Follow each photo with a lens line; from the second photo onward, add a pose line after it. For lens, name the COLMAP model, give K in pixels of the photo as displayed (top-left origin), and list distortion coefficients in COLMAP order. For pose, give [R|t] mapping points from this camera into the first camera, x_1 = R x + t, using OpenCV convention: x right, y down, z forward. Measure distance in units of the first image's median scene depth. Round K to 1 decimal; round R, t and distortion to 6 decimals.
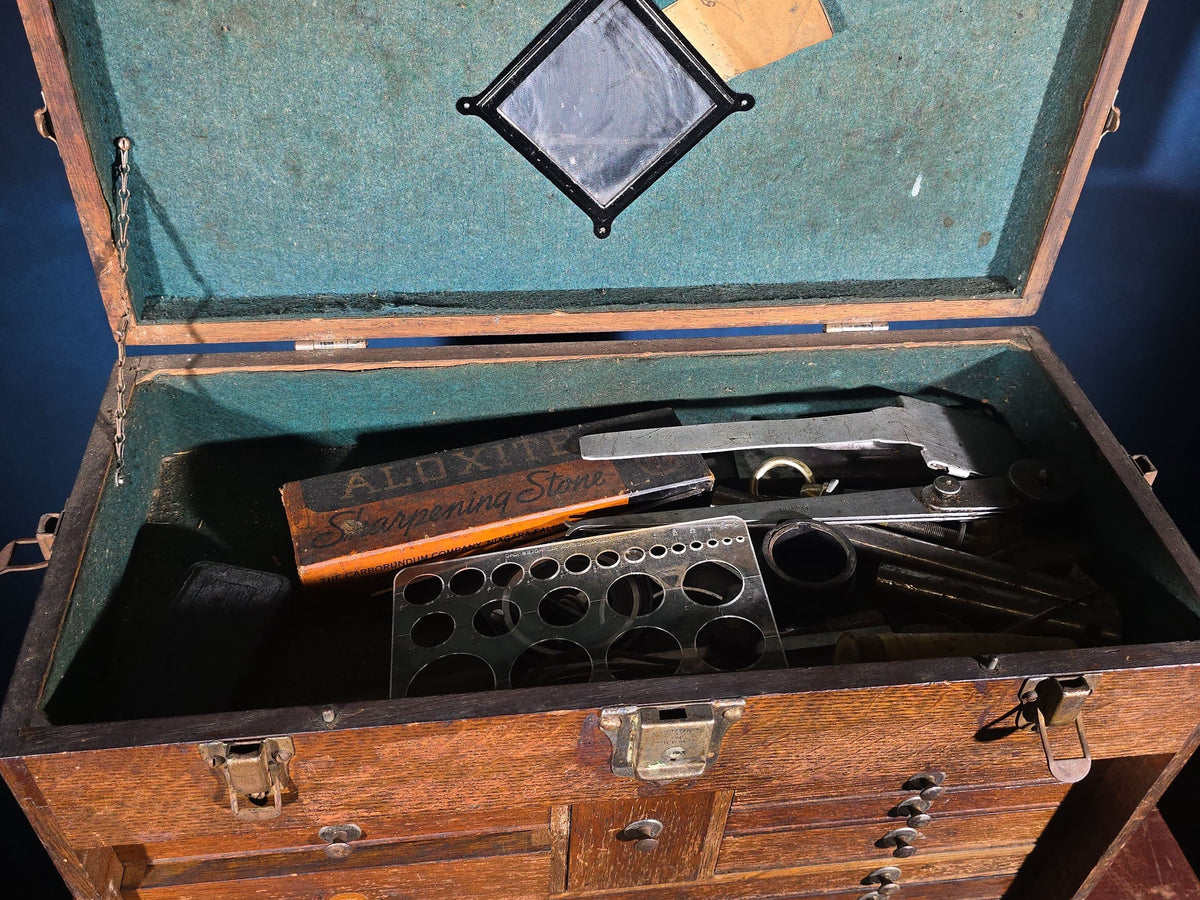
lens RADIAL K [[1088.6, 0, 603.7], [0, 1088.6, 445.1], [0, 0, 1]] dist [0.060016, -0.087249]
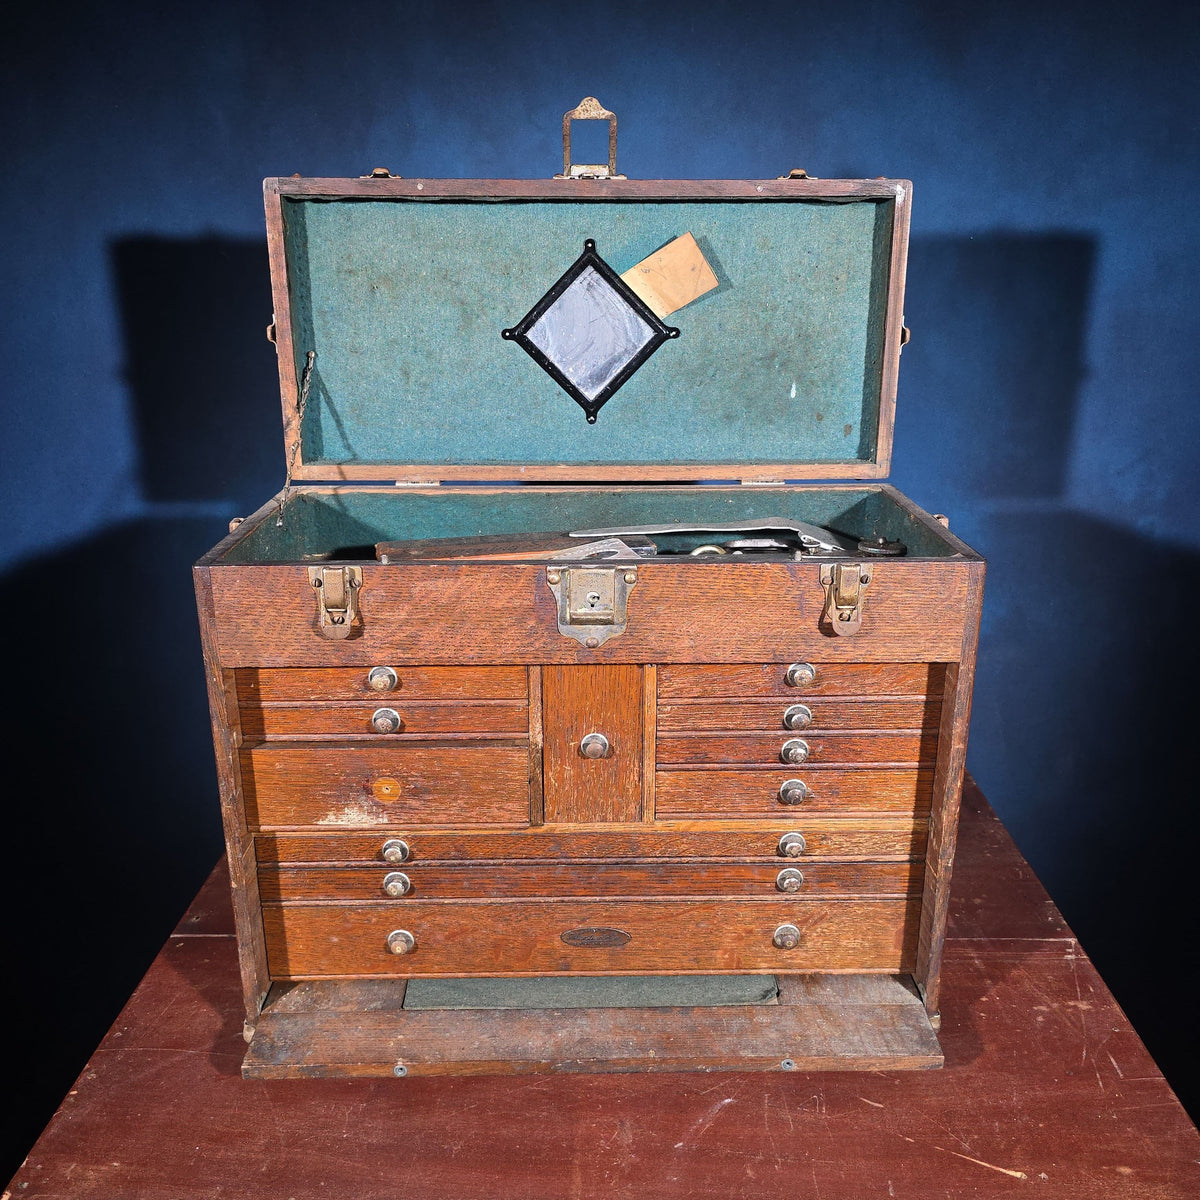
lens RADIAL K [[1079.0, 0, 600.7], [0, 1079.0, 599.5], [0, 0, 1]] dist [0.105674, -0.174716]
pose [[0.992771, -0.014177, -0.119185, 0.216051], [-0.035866, 0.912586, -0.407308, 0.756311], [0.114541, 0.408639, 0.905480, -0.350143]]
